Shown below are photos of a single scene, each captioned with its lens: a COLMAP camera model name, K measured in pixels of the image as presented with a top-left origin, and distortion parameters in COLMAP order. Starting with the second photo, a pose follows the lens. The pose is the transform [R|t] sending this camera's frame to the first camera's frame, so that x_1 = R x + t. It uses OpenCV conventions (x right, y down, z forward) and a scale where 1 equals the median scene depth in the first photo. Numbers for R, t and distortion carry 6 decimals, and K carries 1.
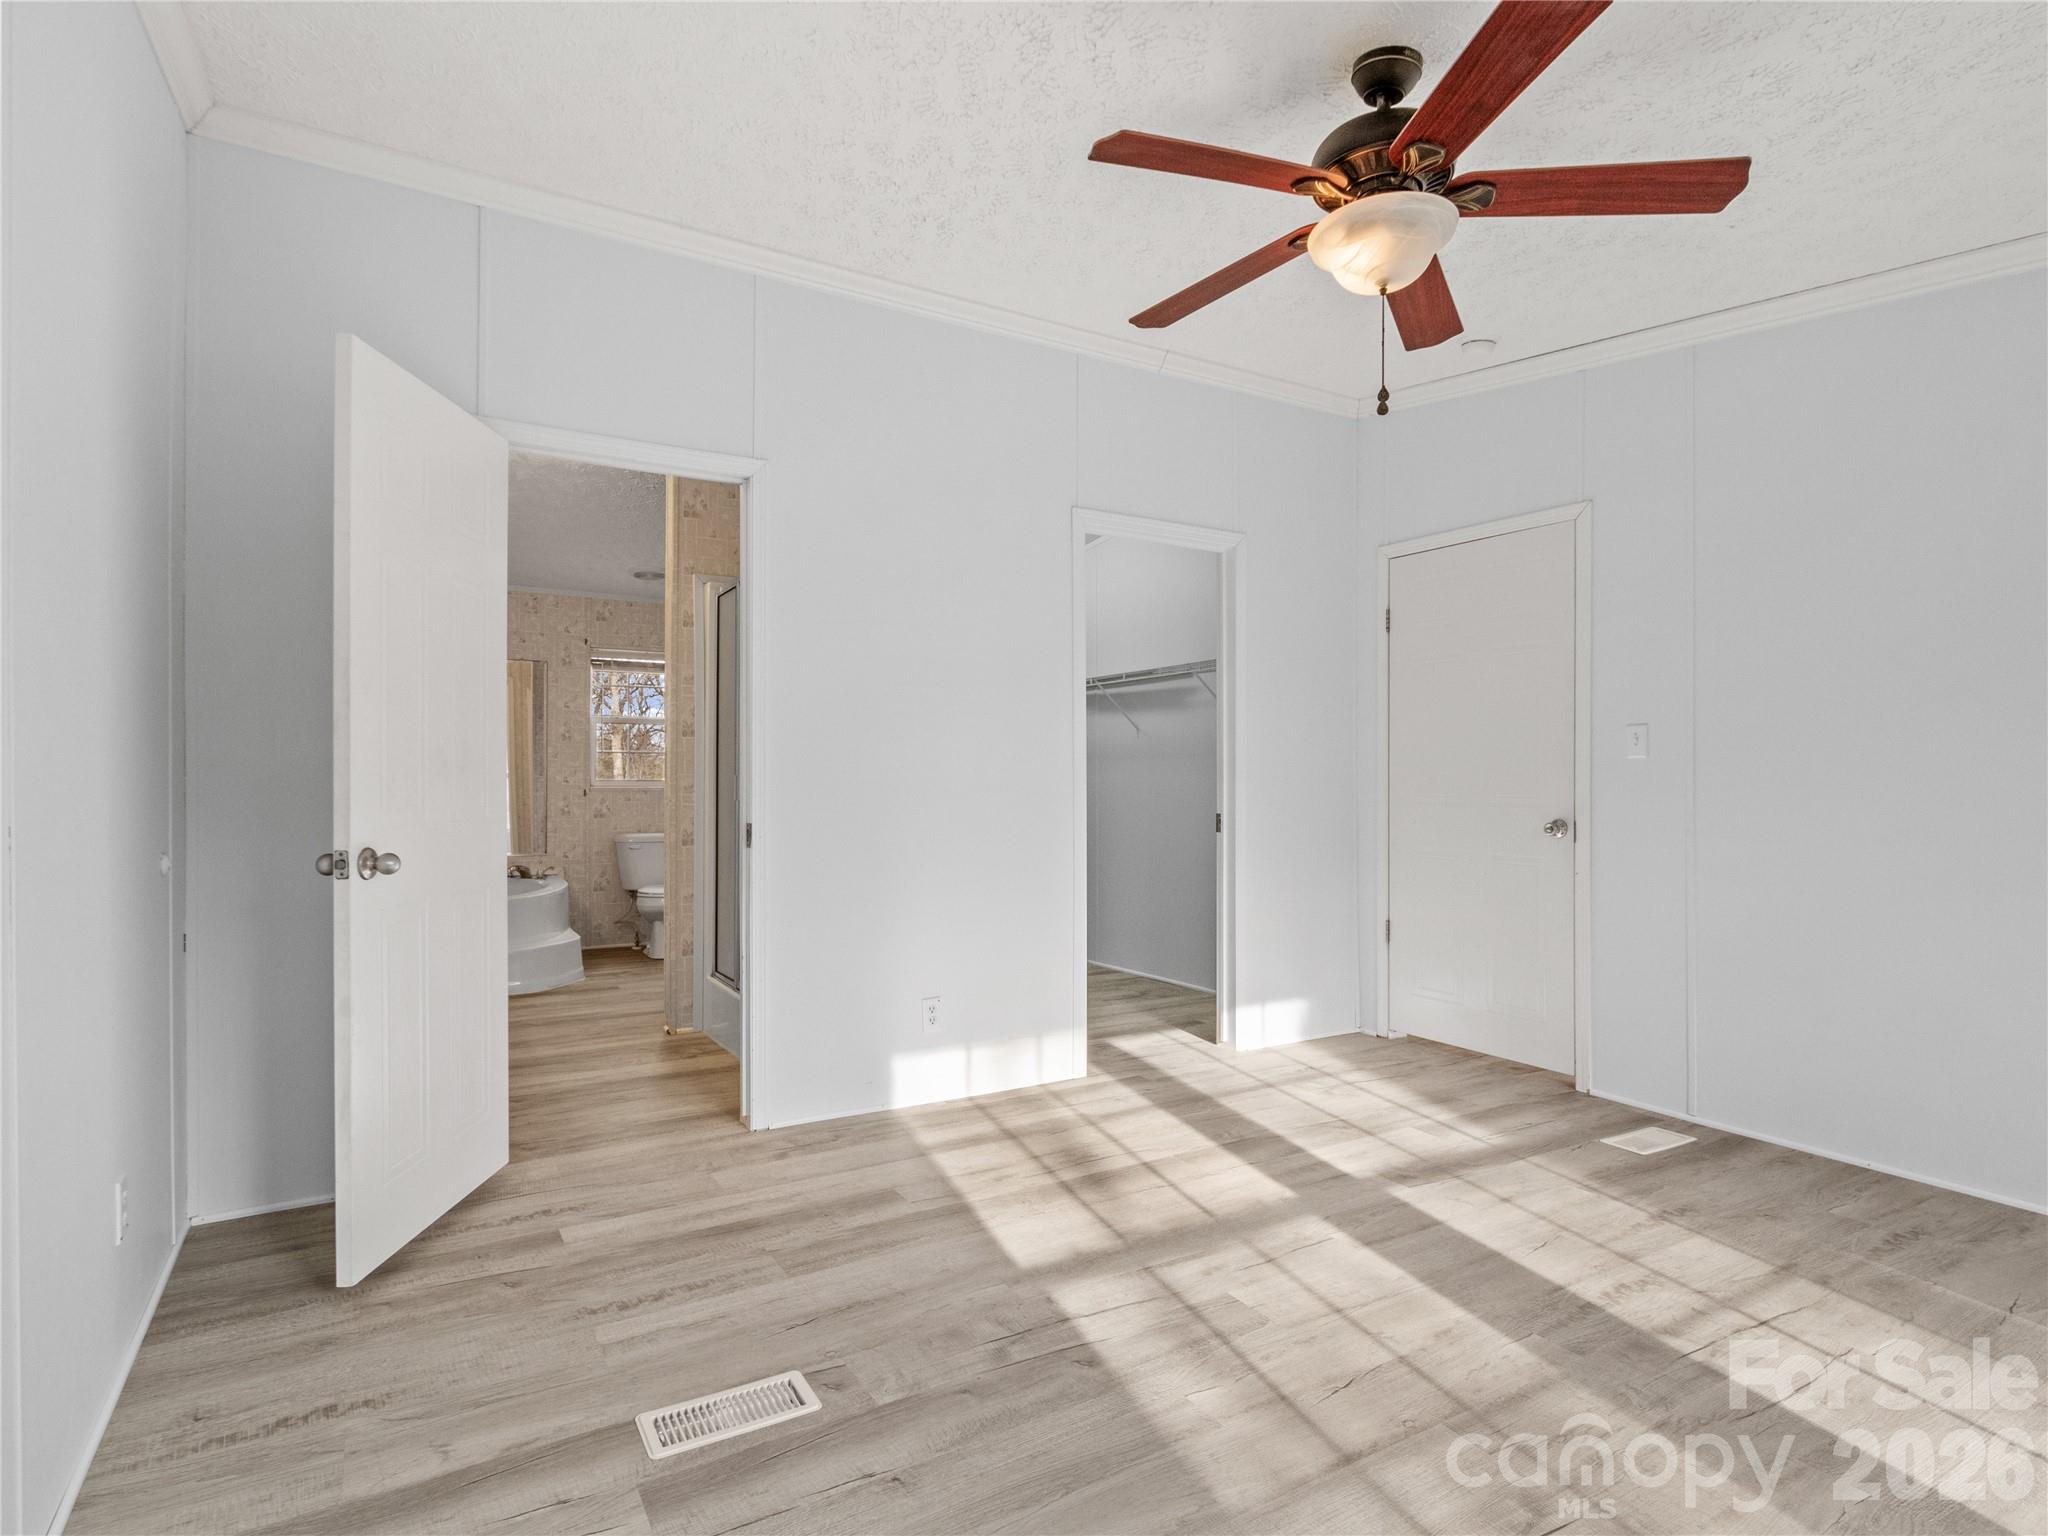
lens RADIAL K [[1055.2, 0, 1011.0], [0, 1055.2, 768.9], [0, 0, 1]] dist [0.004158, -0.002254]
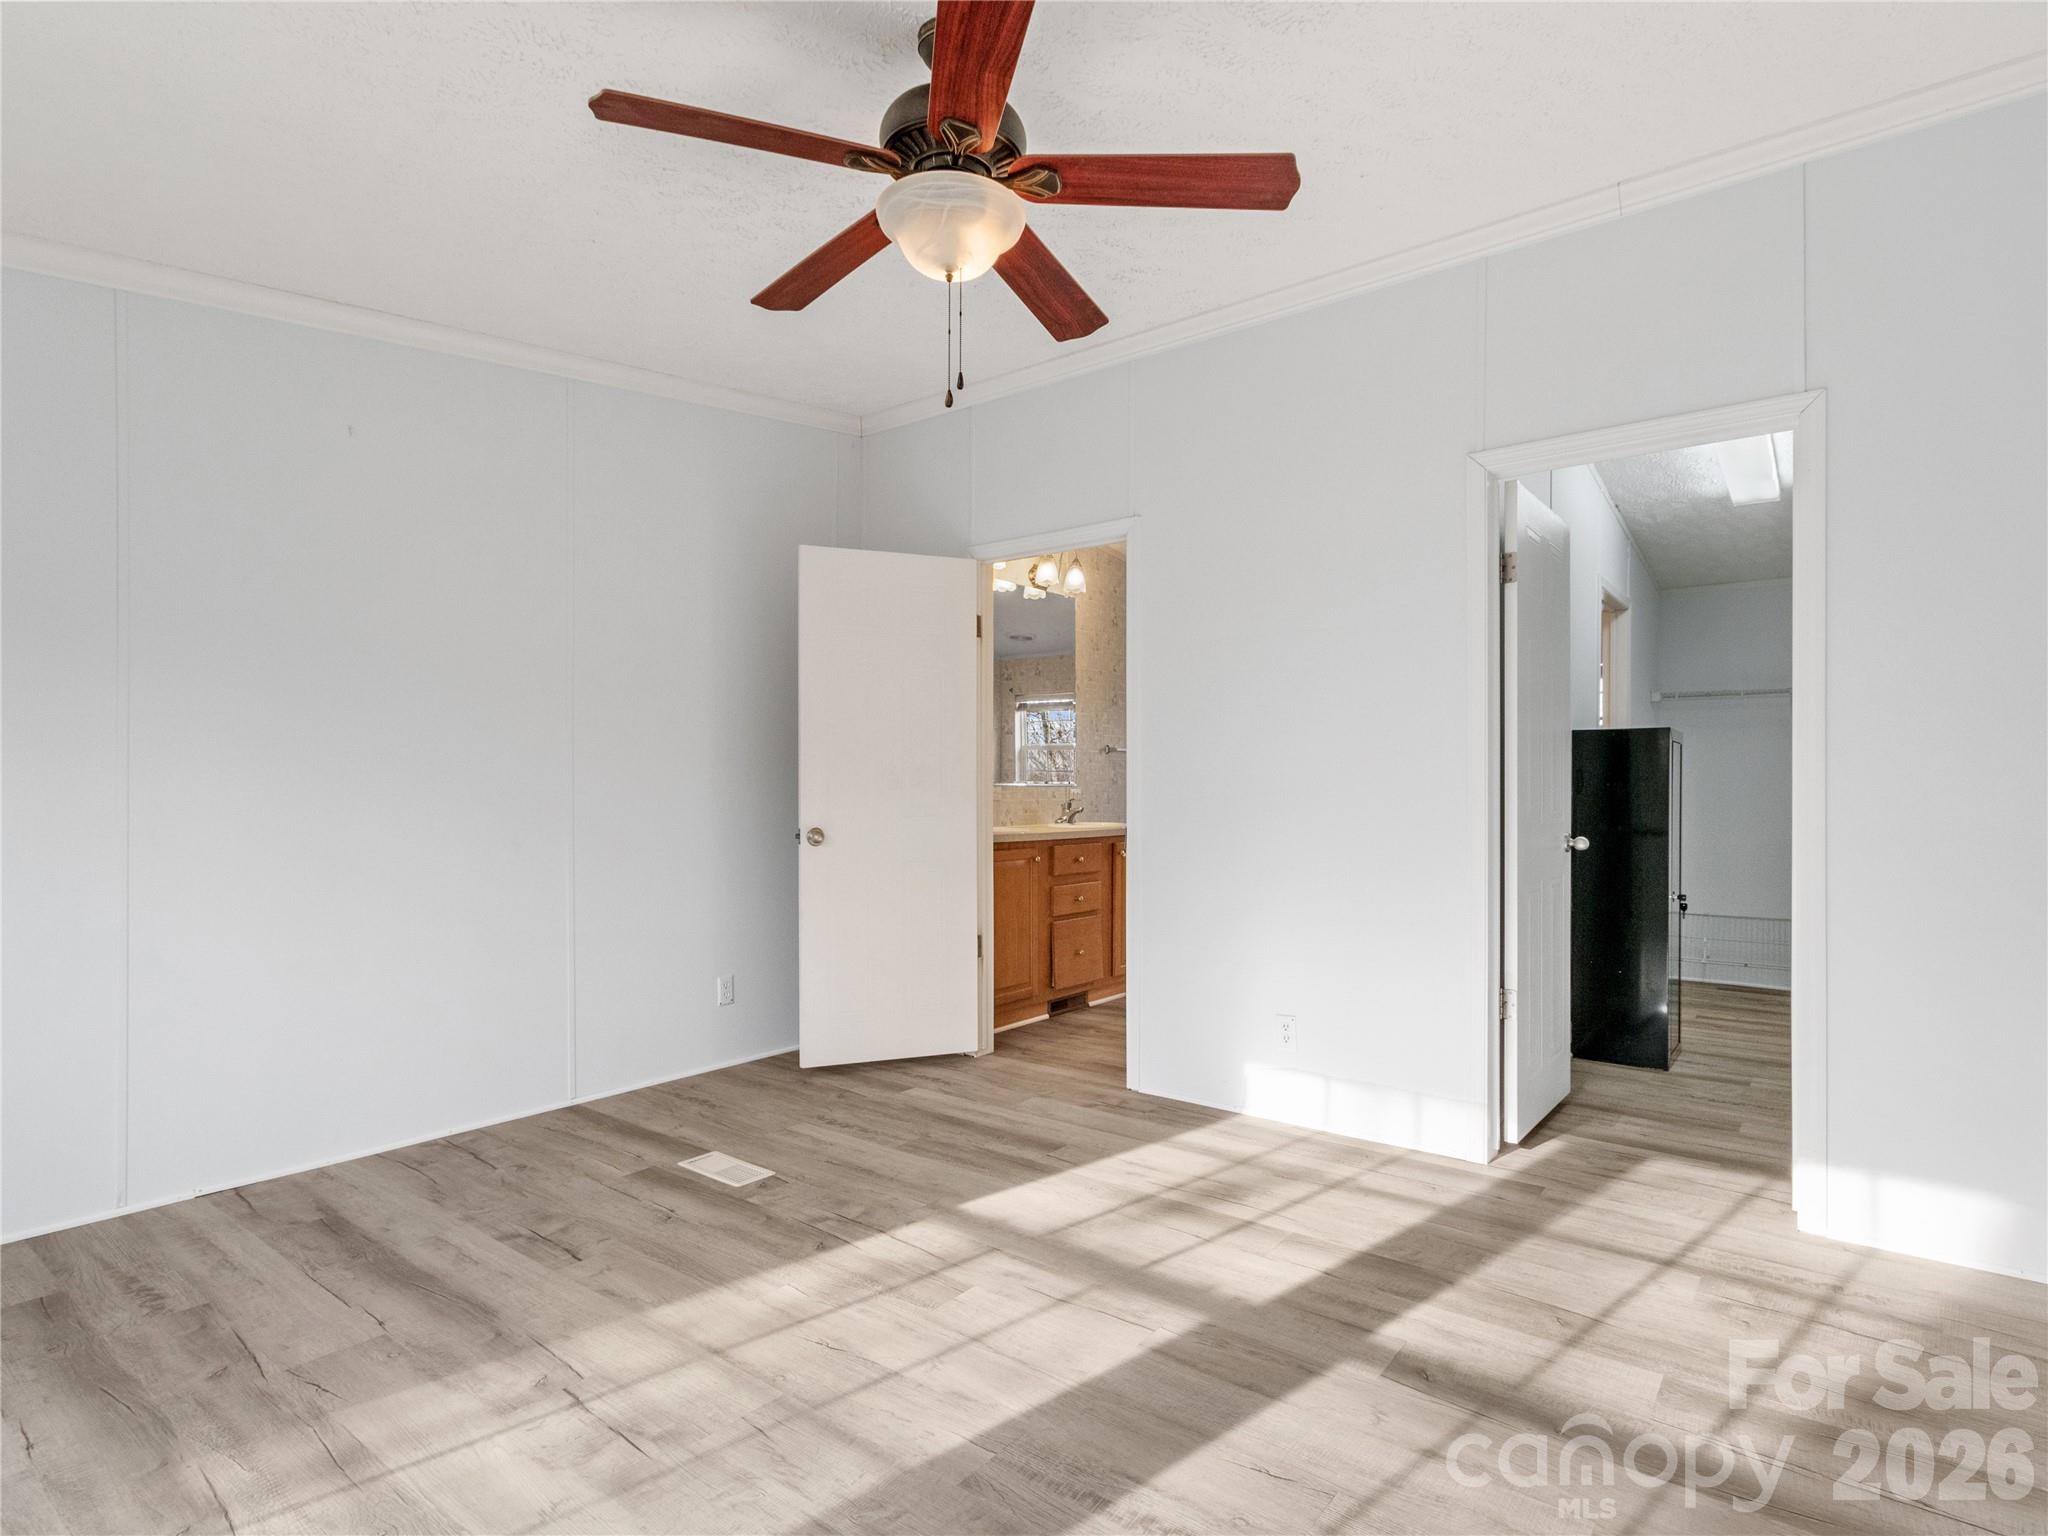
lens RADIAL K [[1055.2, 0, 1016.6], [0, 1055.2, 780.3], [0, 0, 1]] dist [0.004158, -0.002254]
pose [[0.374439, -0.007315, -0.927223, 0.952382], [0.006898, 0.999963, -0.005103, 0.003919], [0.927226, -0.004486, 0.374475, 0.524054]]
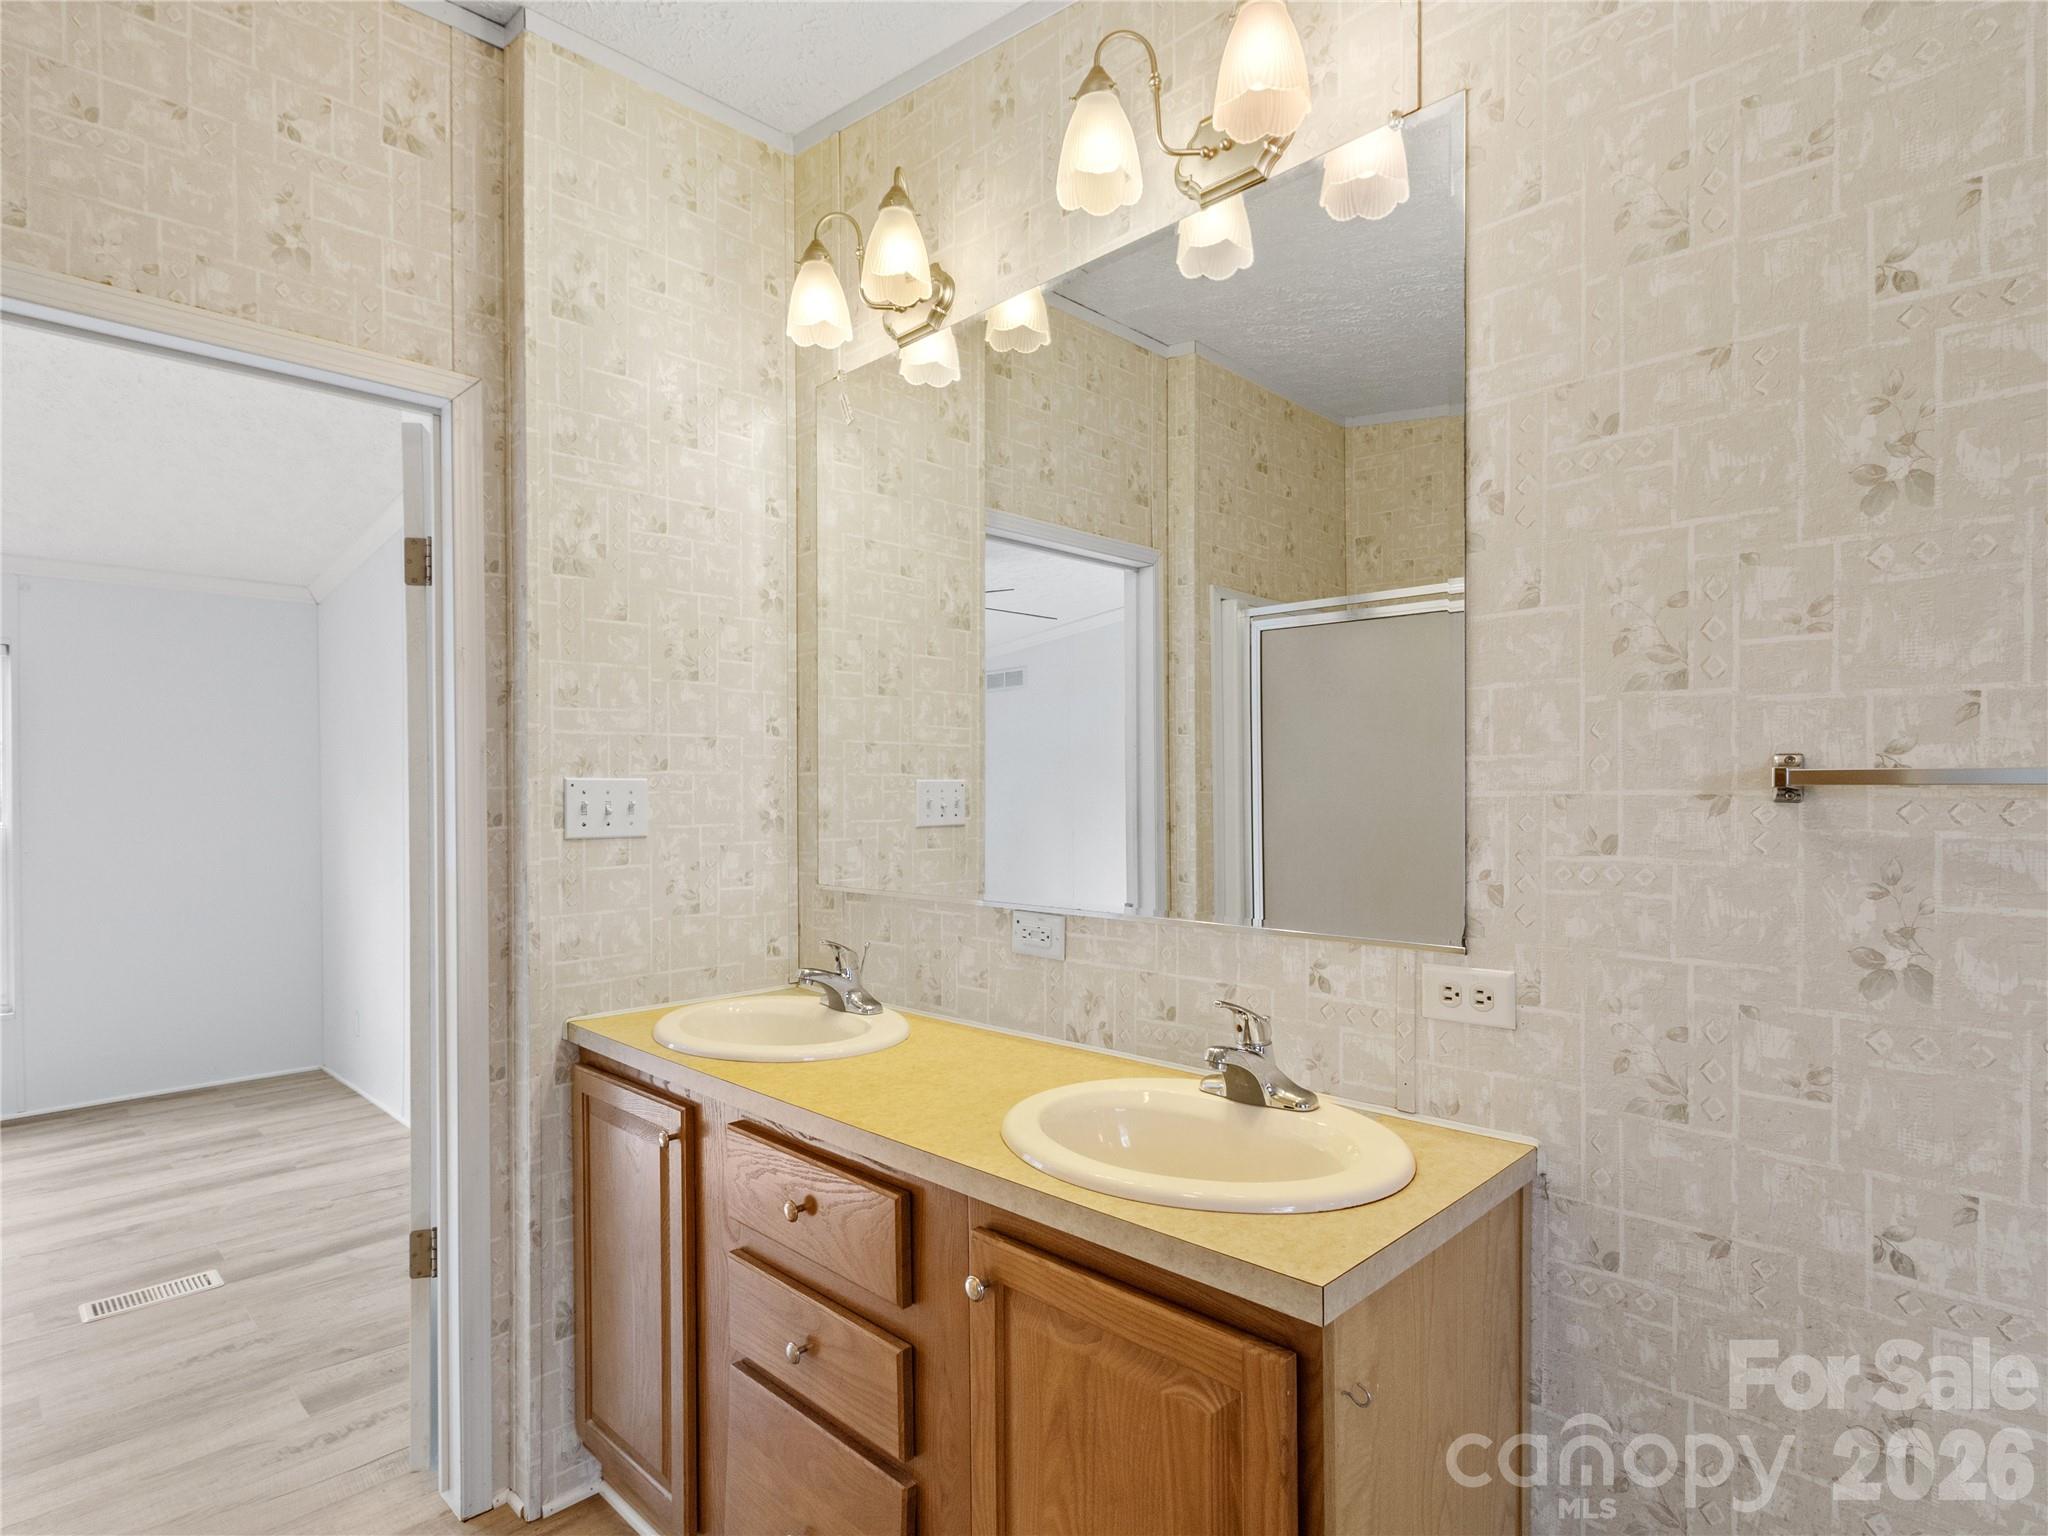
lens RADIAL K [[1055.2, 0, 1026.8], [0, 1055.2, 782.7], [0, 0, 1]] dist [0.004158, -0.002254]
pose [[-0.962286, 0.009443, -0.271874, -0.712402], [0.014129, 0.999783, -0.015285, -0.069500], [0.271671, -0.018550, -0.962211, 1.871935]]
